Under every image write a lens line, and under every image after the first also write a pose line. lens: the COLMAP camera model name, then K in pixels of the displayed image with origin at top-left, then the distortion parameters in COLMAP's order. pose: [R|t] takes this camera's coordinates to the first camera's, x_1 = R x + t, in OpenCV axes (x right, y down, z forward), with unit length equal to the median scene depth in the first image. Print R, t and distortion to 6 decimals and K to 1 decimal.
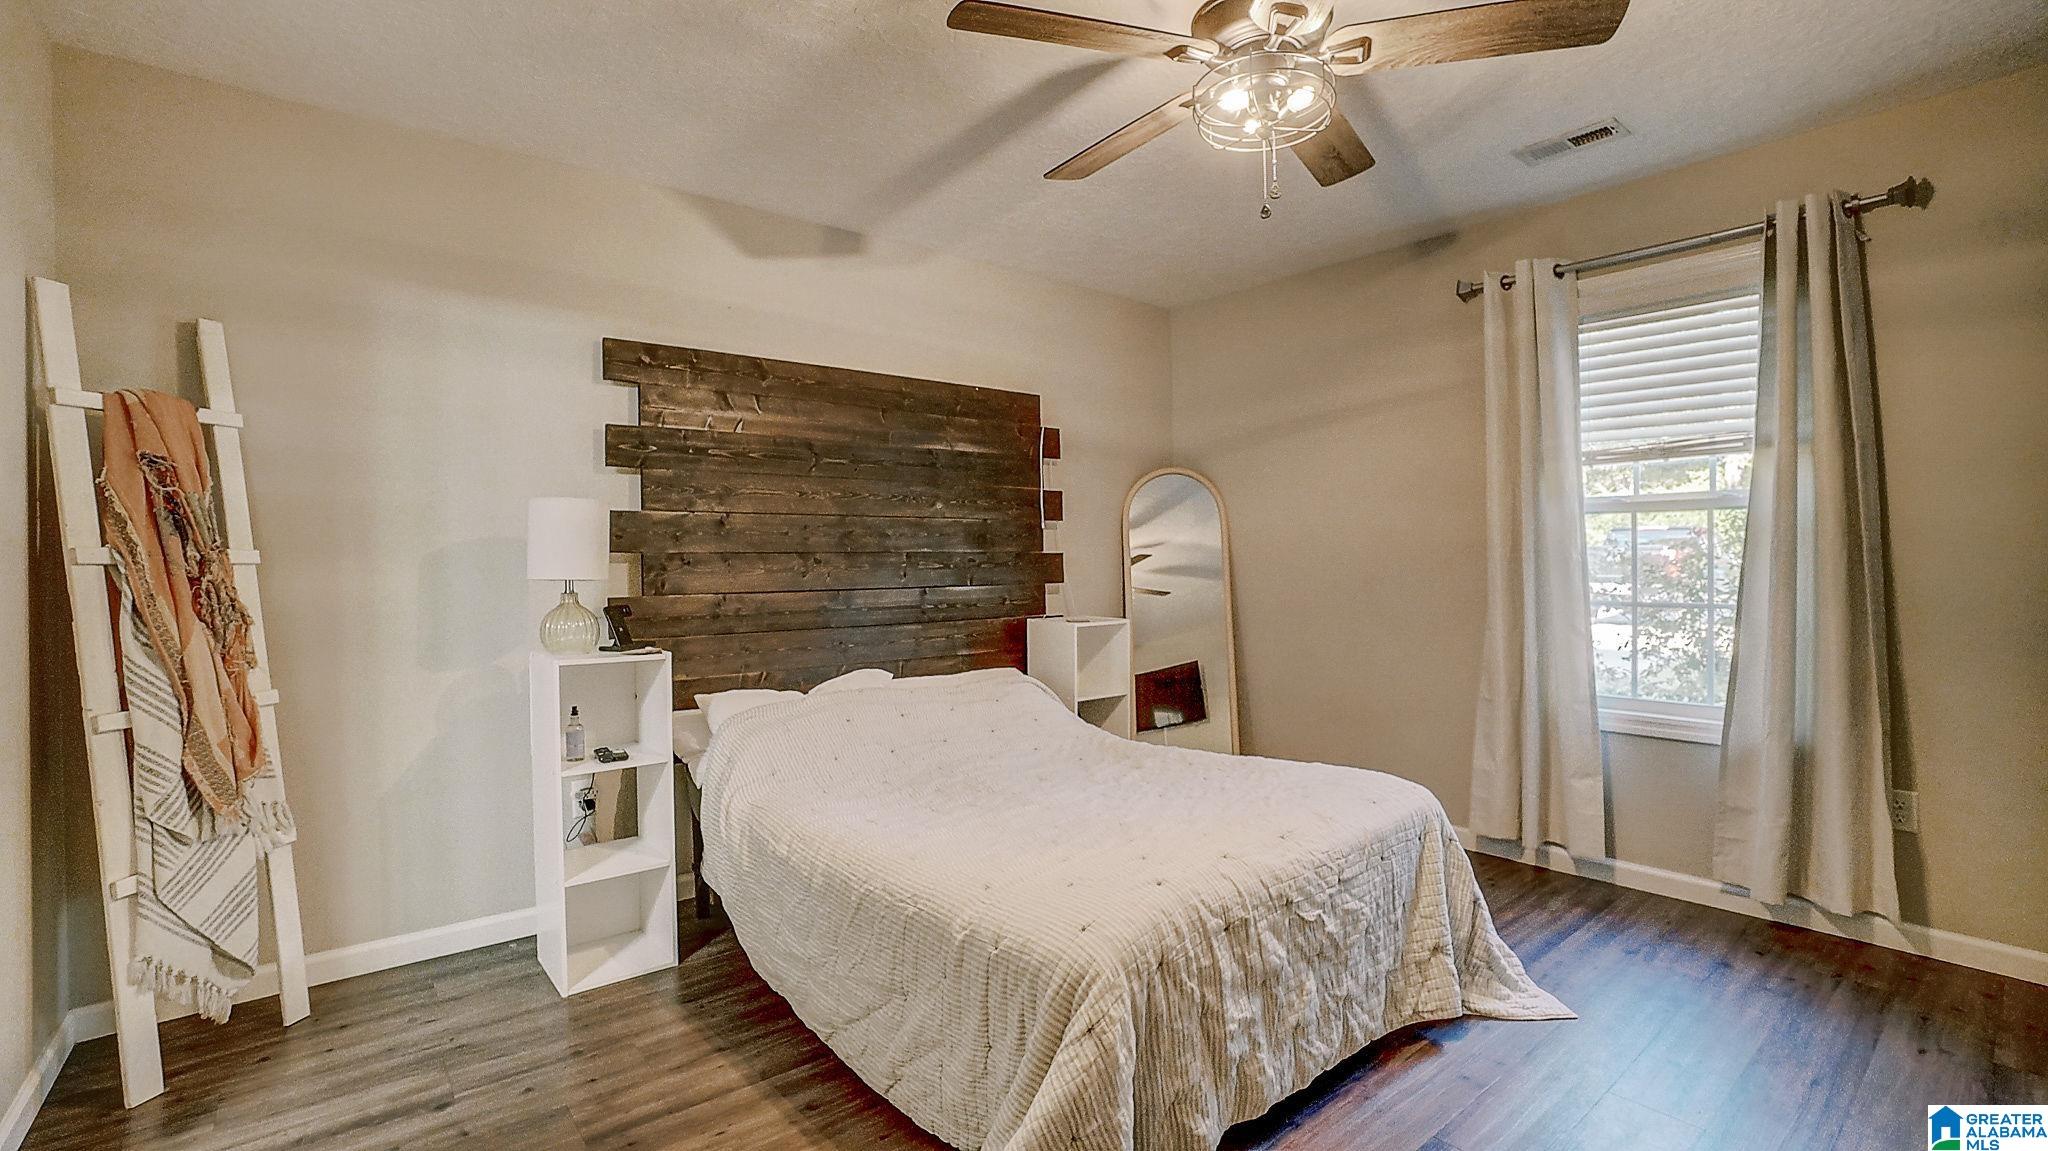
lens RADIAL K [[903.2, 0, 1018.6], [0, 903.2, 566.9], [0, 0, 1]] dist [-0.066277, 0.025028]
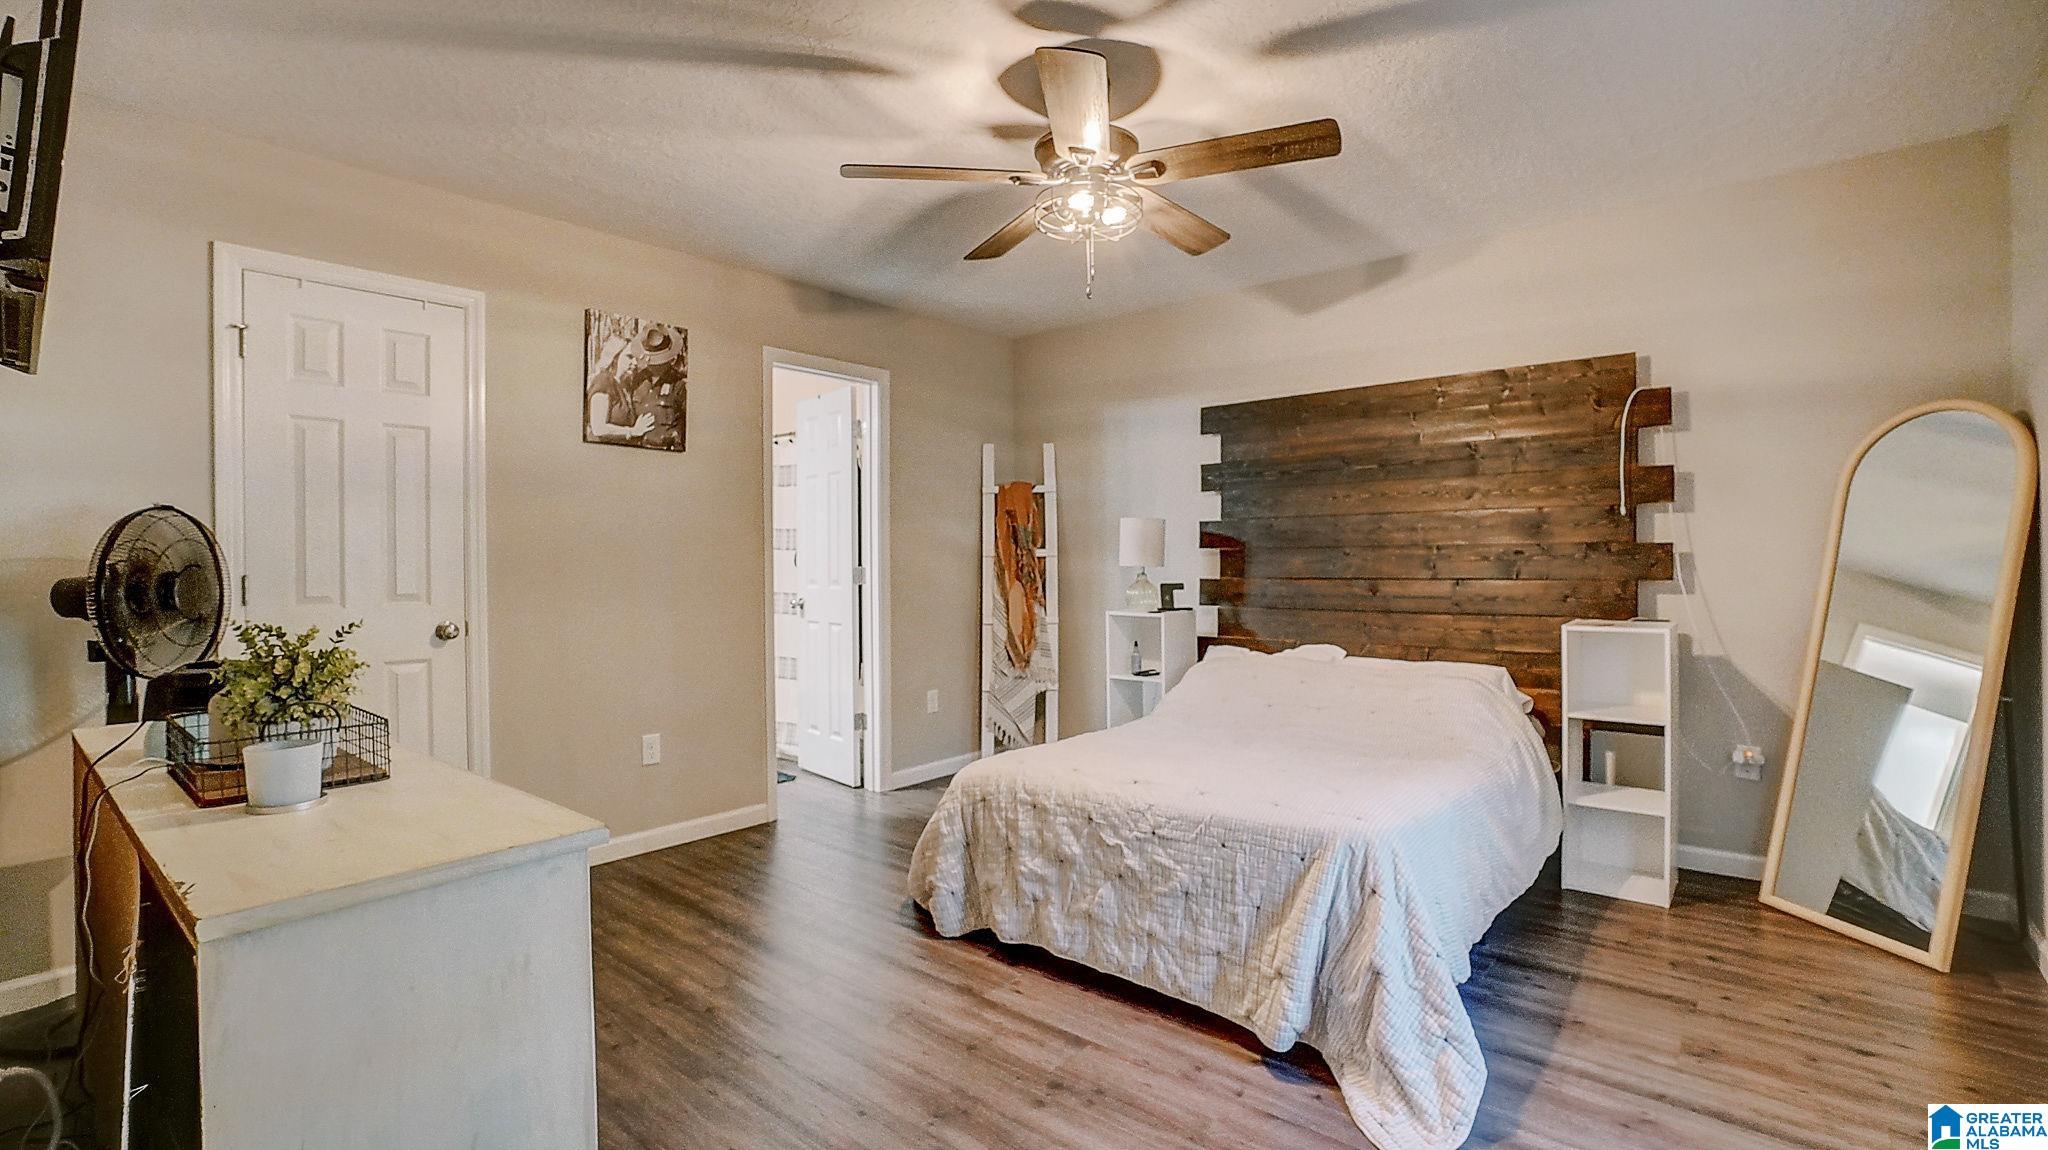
lens RADIAL K [[903.2, 0, 1018.6], [0, 903.2, 566.4], [0, 0, 1]] dist [-0.066277, 0.025028]
pose [[0.180487, 0.015382, -0.983457, 1.026642], [0.000682, 0.999876, 0.015764, -0.010357], [0.983577, -0.003516, 0.180454, 0.427317]]
